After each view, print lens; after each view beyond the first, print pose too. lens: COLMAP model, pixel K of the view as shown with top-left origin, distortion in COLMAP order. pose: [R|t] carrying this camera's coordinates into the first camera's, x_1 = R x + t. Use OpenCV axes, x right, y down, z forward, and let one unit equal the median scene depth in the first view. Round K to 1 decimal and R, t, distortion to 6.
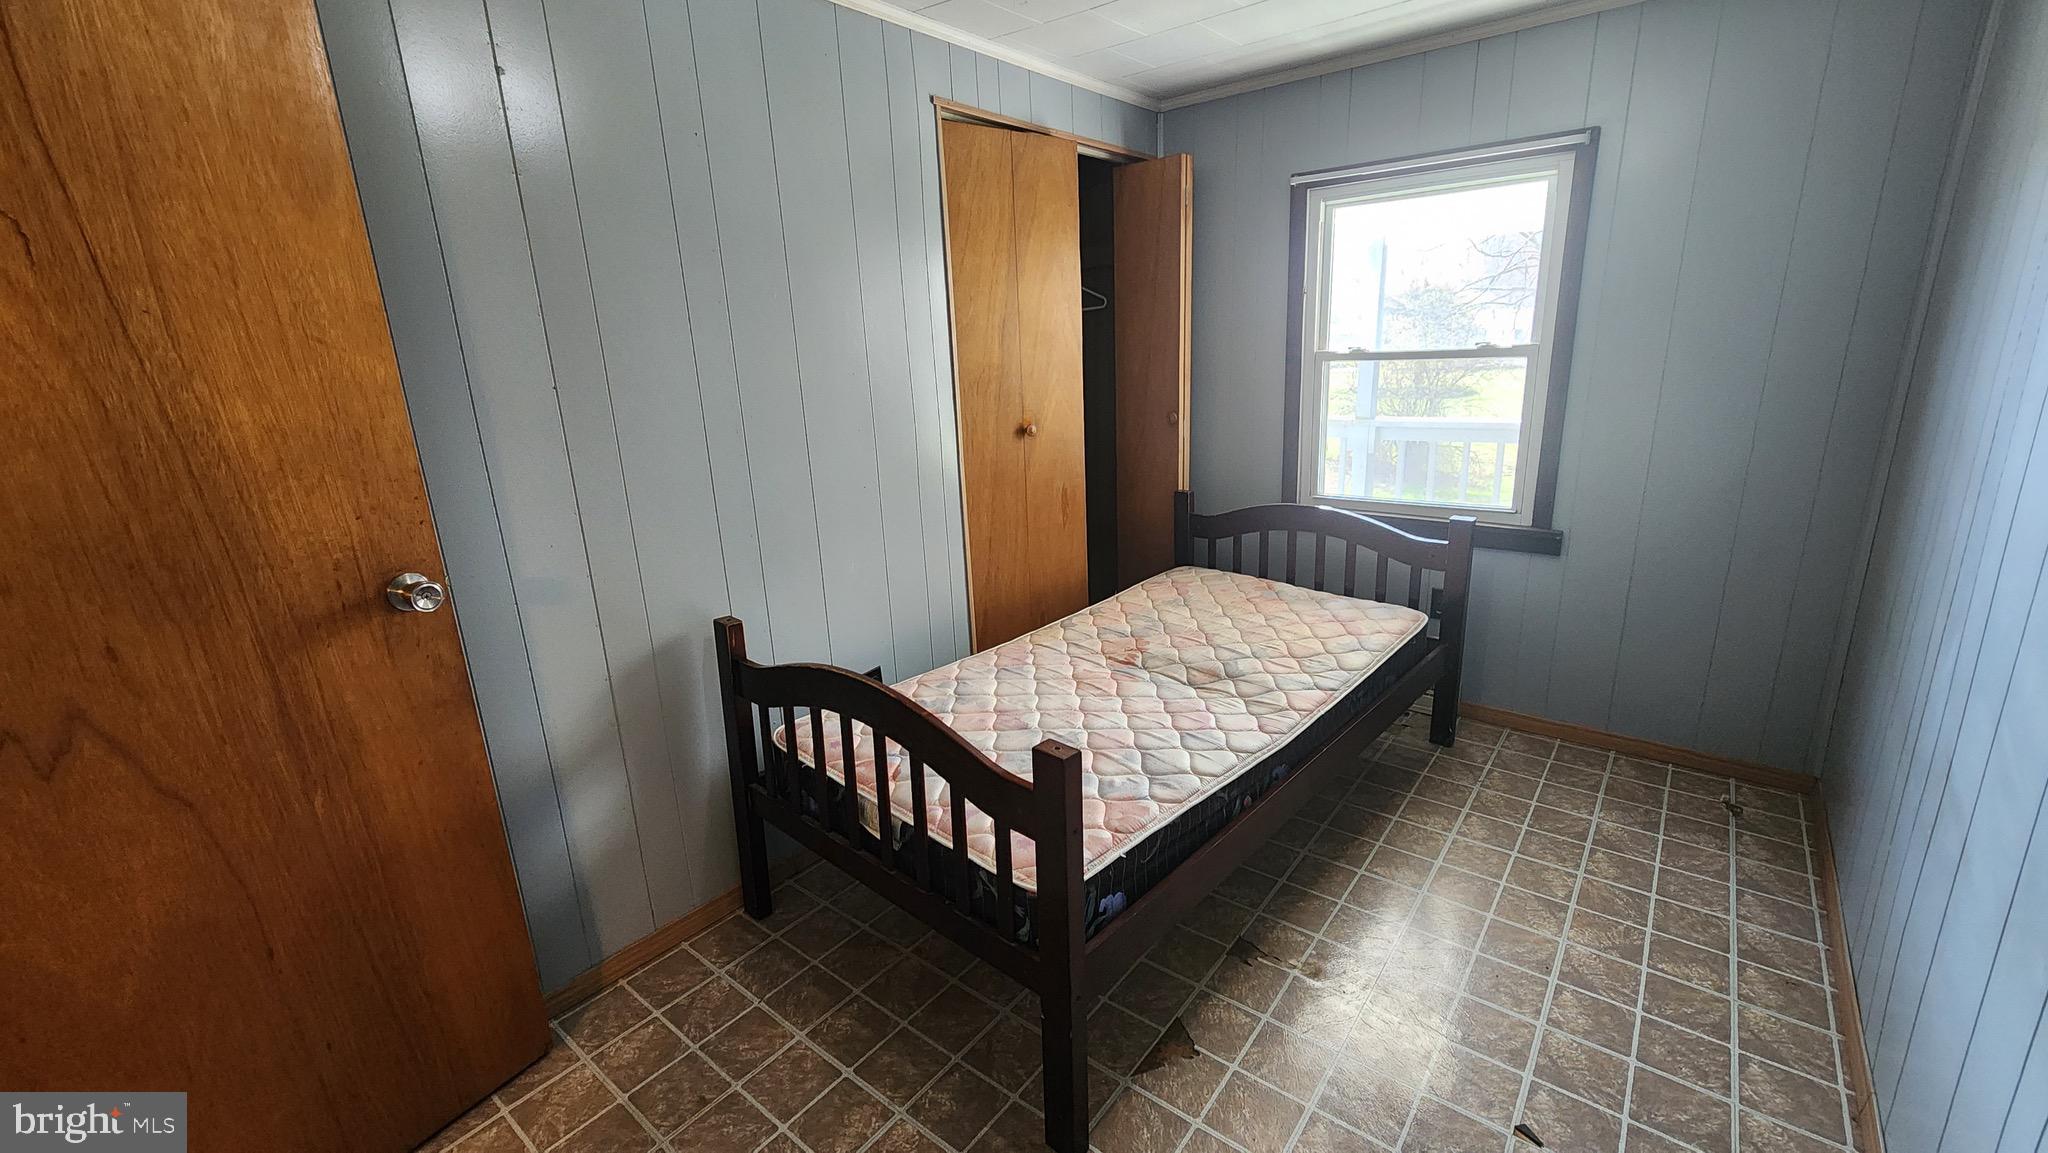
lens RADIAL K [[836.7, 0, 1032.2], [0, 836.7, 576.8], [0, 0, 1]] dist [0.000559, 0.000270]
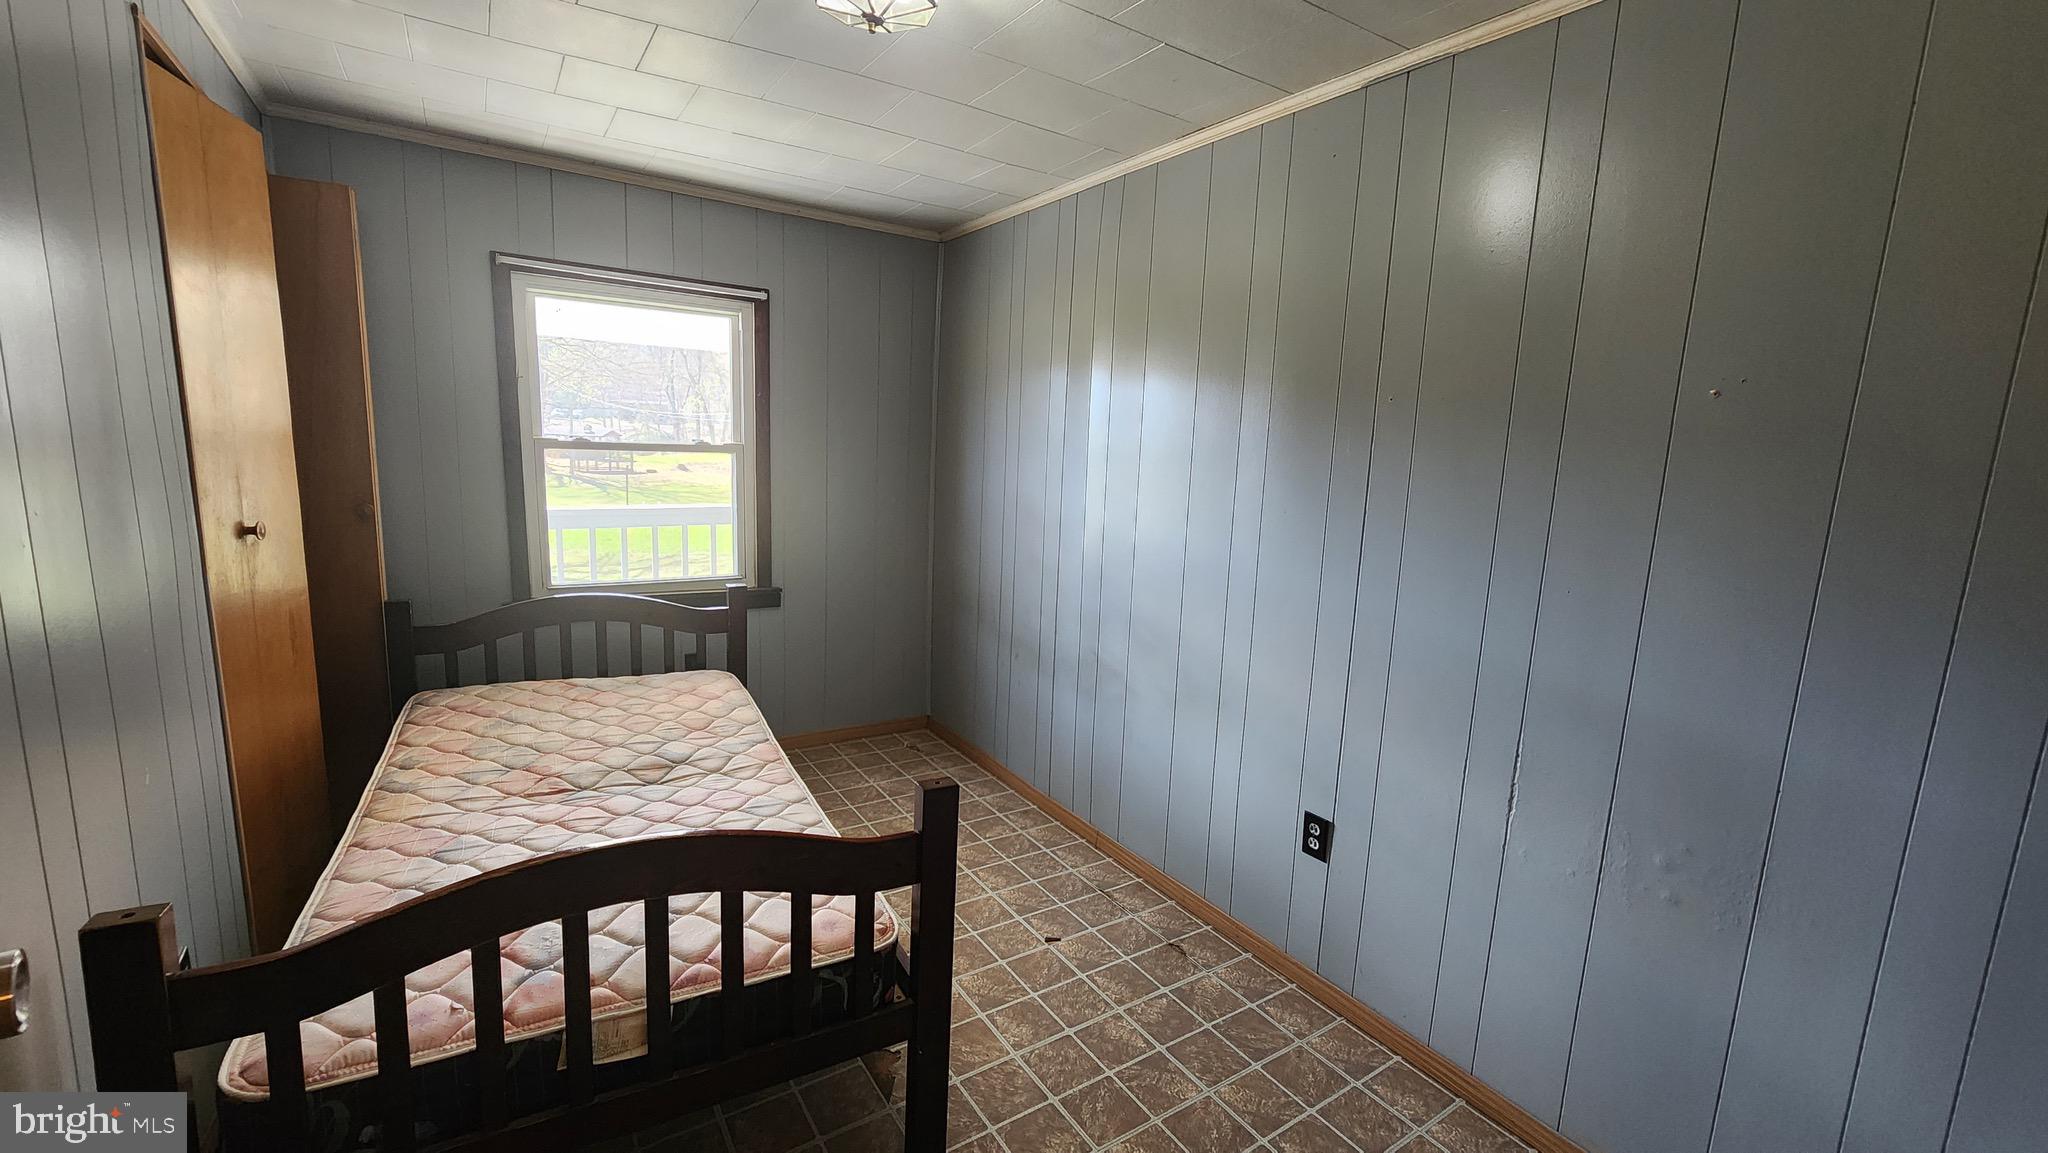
lens RADIAL K [[834.5, 0, 1027.7], [0, 834.5, 577.9], [0, 0, 1]] dist [0.000116, 0.000423]
pose [[0.313671, -0.101492, 0.944092, -0.482464], [0.199531, 0.979117, 0.038963, -0.044168], [-0.928331, 0.176154, 0.327371, 0.229379]]
